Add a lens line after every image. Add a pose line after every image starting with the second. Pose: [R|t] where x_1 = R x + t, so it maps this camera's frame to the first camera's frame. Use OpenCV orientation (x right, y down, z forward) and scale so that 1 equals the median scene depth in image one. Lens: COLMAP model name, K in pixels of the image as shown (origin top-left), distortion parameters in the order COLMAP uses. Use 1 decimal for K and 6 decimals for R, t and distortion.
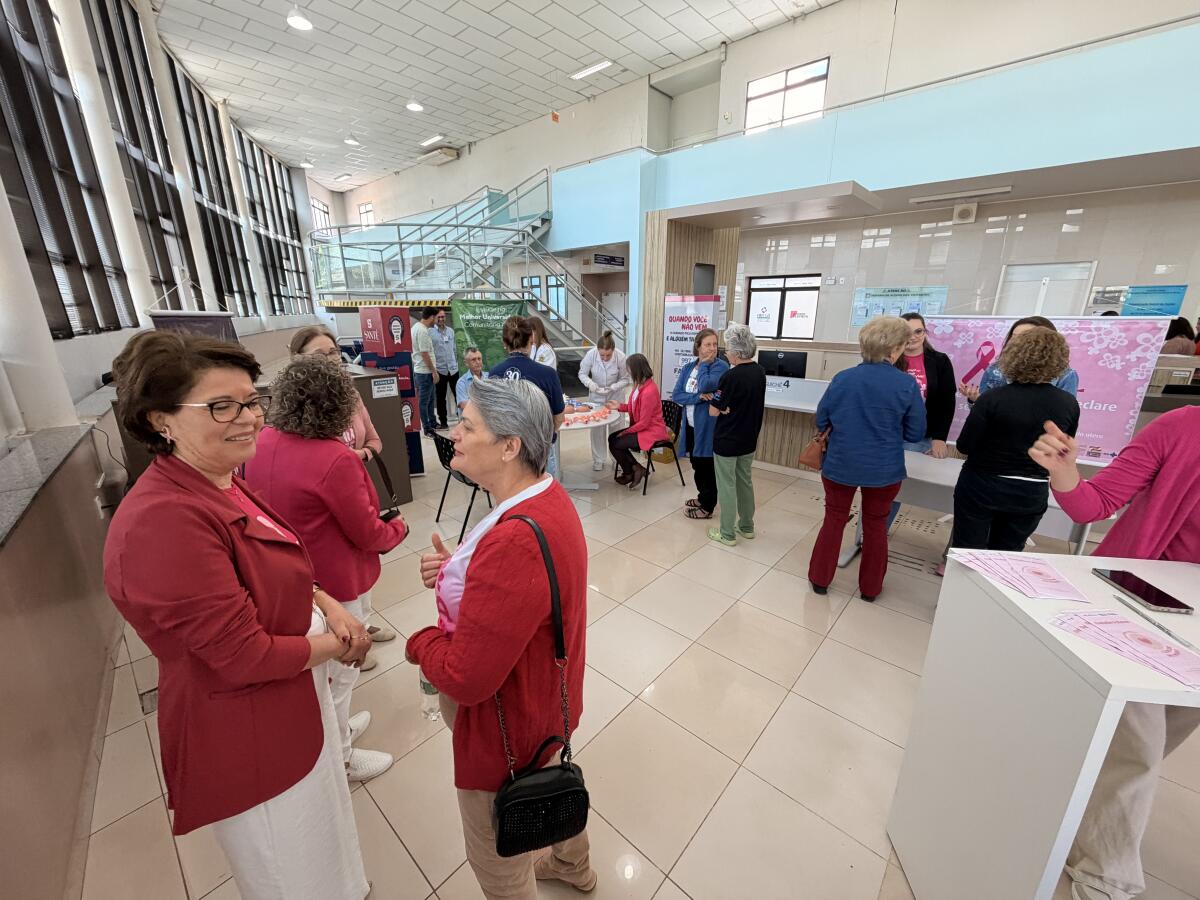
lens RADIAL K [[476.1, 0, 600.0], [0, 476.1, 450.0], [0, 0, 1]] dist [-0.000078, -0.000084]
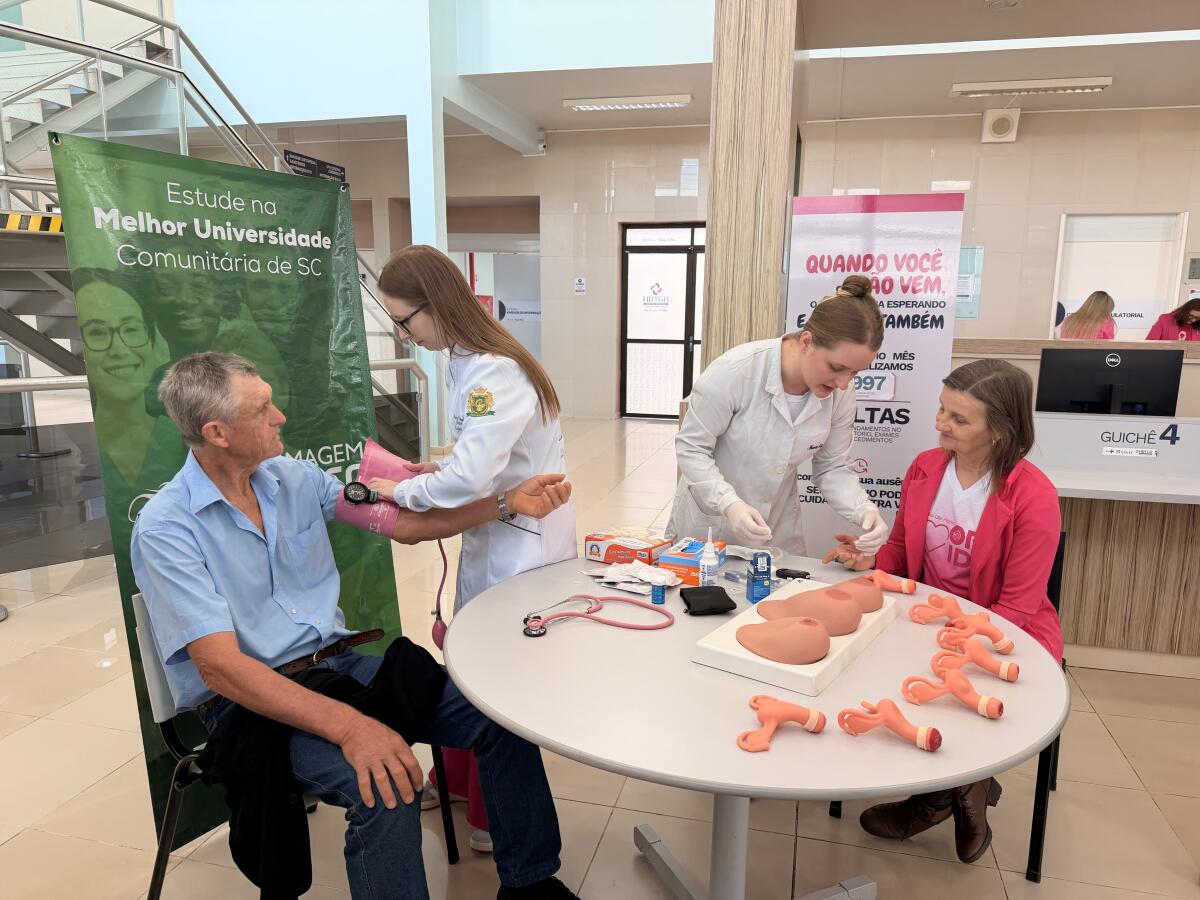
lens RADIAL K [[823.6, 0, 592.9], [0, 823.6, 452.6], [0, 0, 1]] dist [0.074835, -0.118803]
pose [[0.883432, -0.072511, 0.462915, -0.267122], [0.126425, 0.988199, -0.086479, -0.110329], [-0.451182, 0.134922, 0.882174, 0.562274]]
